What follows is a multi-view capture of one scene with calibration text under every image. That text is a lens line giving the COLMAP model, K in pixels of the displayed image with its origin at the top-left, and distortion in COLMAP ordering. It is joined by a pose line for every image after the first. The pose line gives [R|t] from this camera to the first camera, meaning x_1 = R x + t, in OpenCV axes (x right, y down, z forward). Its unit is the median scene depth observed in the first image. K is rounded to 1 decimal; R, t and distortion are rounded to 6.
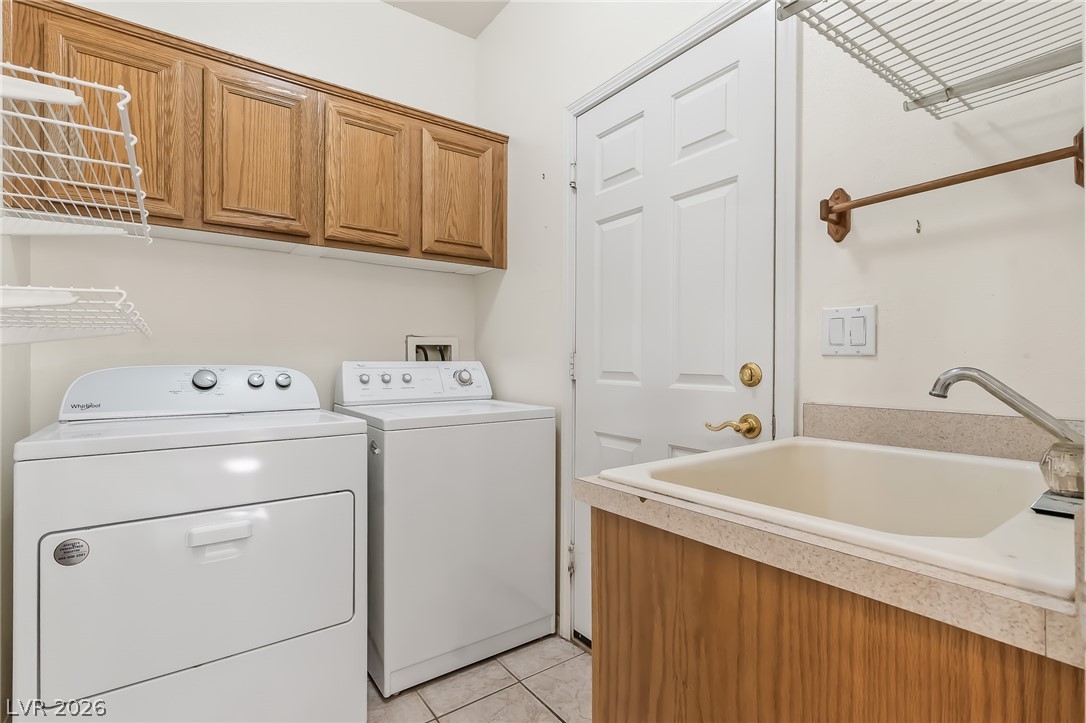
lens RADIAL K [[517.7, 0, 549.1], [0, 517.7, 363.8], [0, 0, 1]] dist [0.003550, -0.000192]
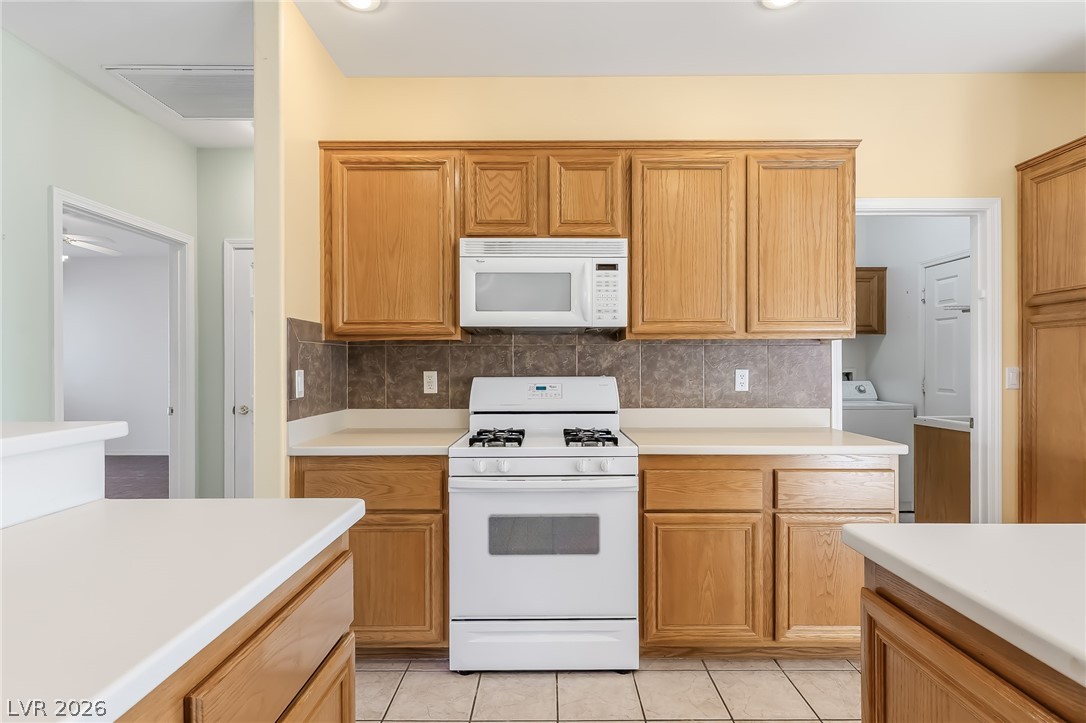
lens RADIAL K [[517.7, 0, 564.7], [0, 517.7, 367.7], [0, 0, 1]] dist [0.003550, -0.000192]
pose [[0.814006, 0.001523, -0.580855, 0.071311], [-0.003089, 0.999994, -0.001707, -0.051568], [0.580849, 0.003184, 0.814005, -1.355887]]
